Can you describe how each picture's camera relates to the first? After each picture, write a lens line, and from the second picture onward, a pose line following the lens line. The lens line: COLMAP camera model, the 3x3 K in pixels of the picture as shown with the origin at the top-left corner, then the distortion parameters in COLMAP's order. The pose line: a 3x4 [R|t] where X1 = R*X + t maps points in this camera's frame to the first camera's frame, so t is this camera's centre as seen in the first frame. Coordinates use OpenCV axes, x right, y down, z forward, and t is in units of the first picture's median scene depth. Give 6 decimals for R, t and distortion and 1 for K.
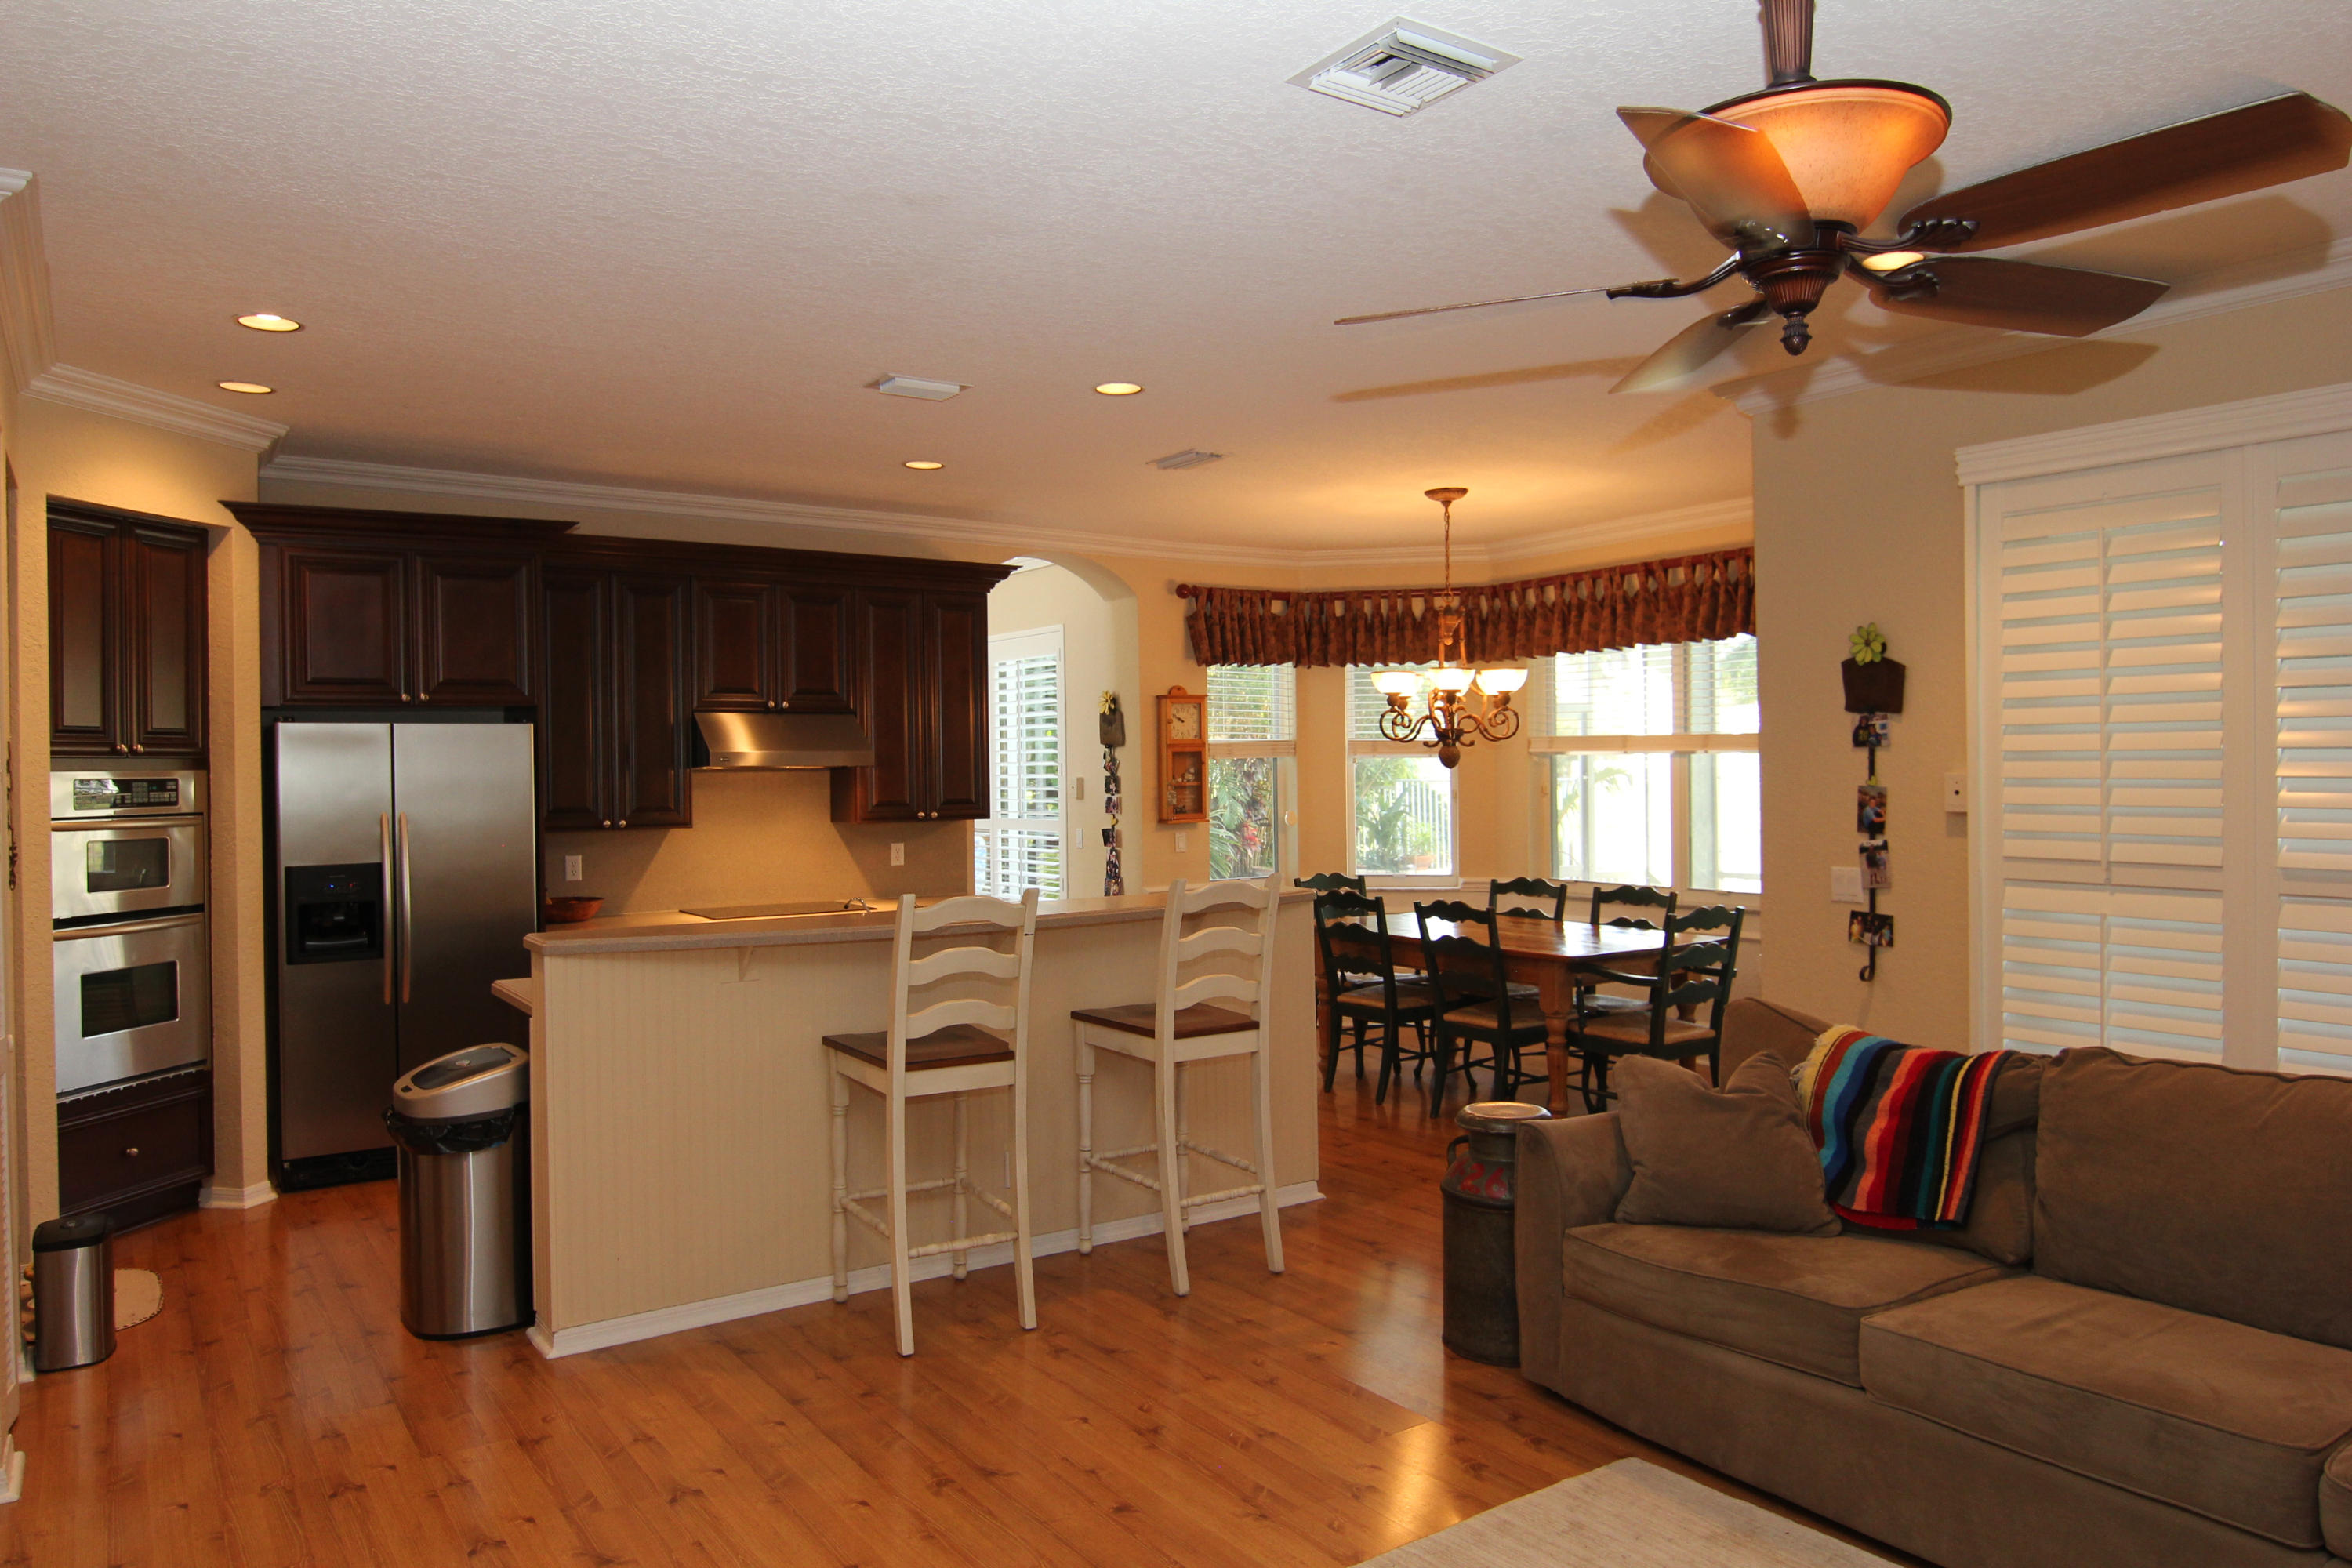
lens RADIAL K [[1585.9, 0, 1159.4], [0, 1585.9, 770.2], [0, 0, 1]] dist [-0.017502, -0.000575]
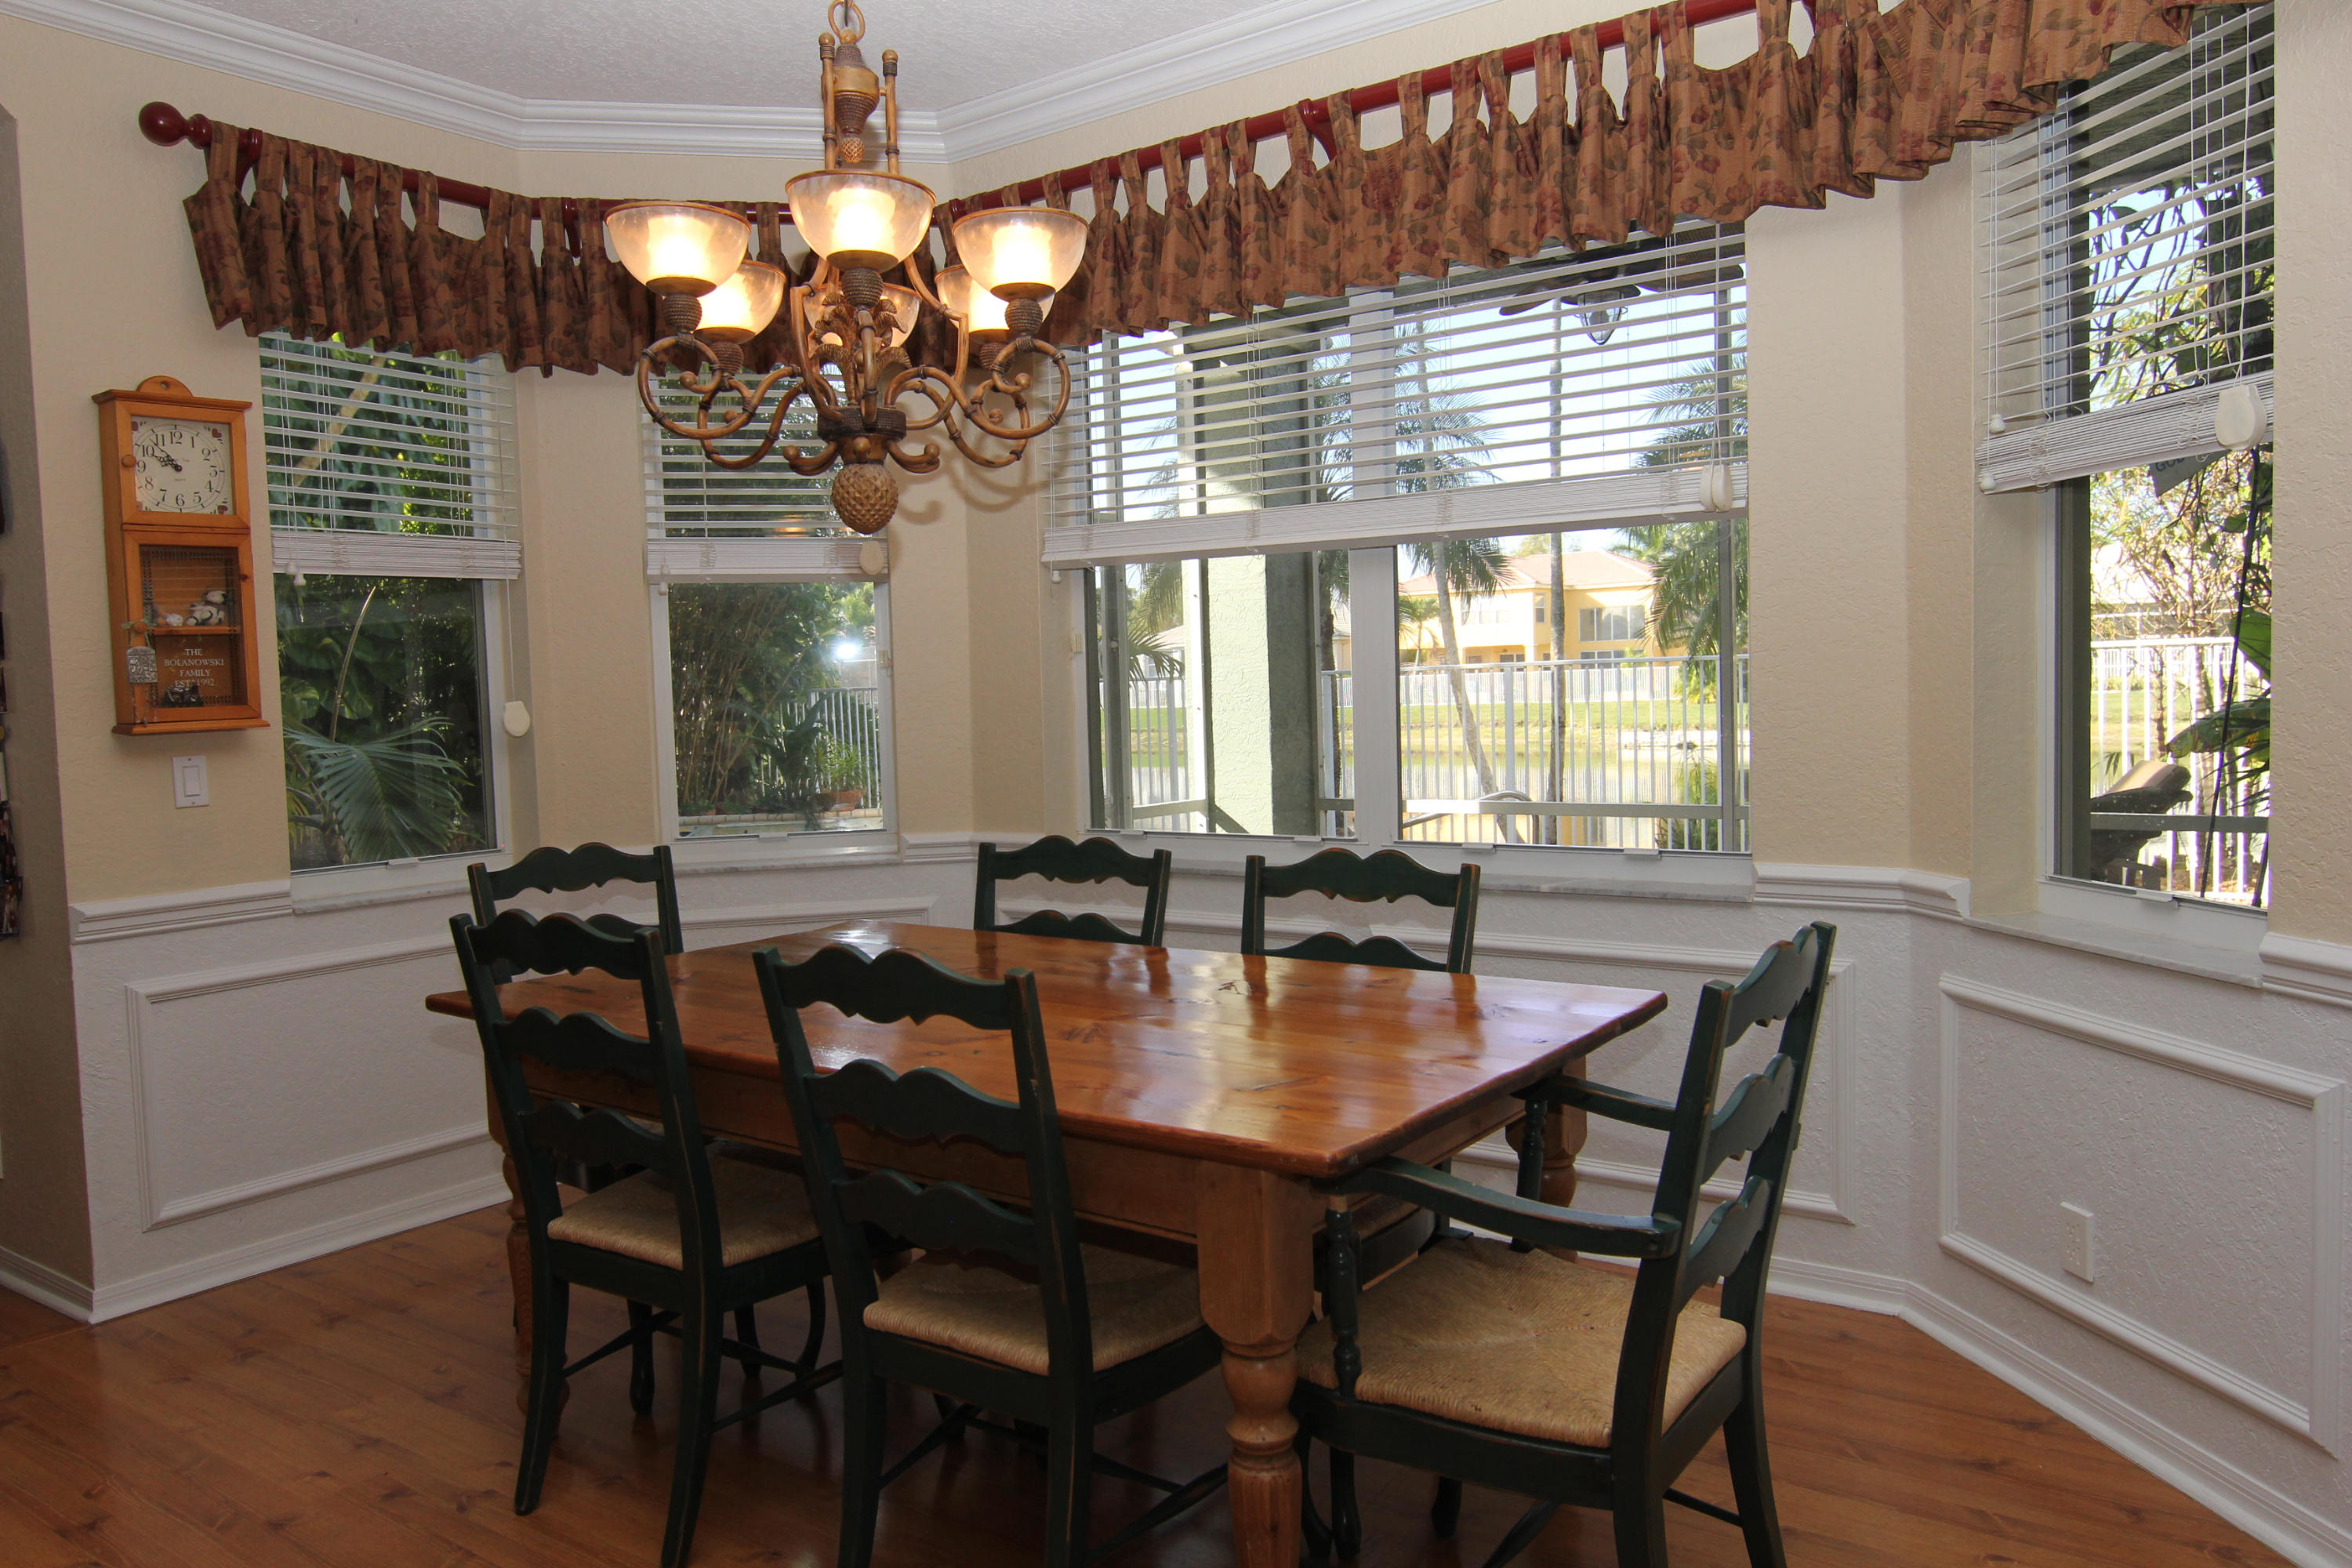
lens RADIAL K [[1585.9, 0, 1178.2], [0, 1585.9, 776.0], [0, 0, 1]] dist [-0.017502, -0.000575]
pose [[0.935239, -0.034373, 0.352343, 0.109395], [0.018719, 0.998684, 0.047740, 0.031707], [-0.353521, -0.038053, 0.934652, 0.575874]]
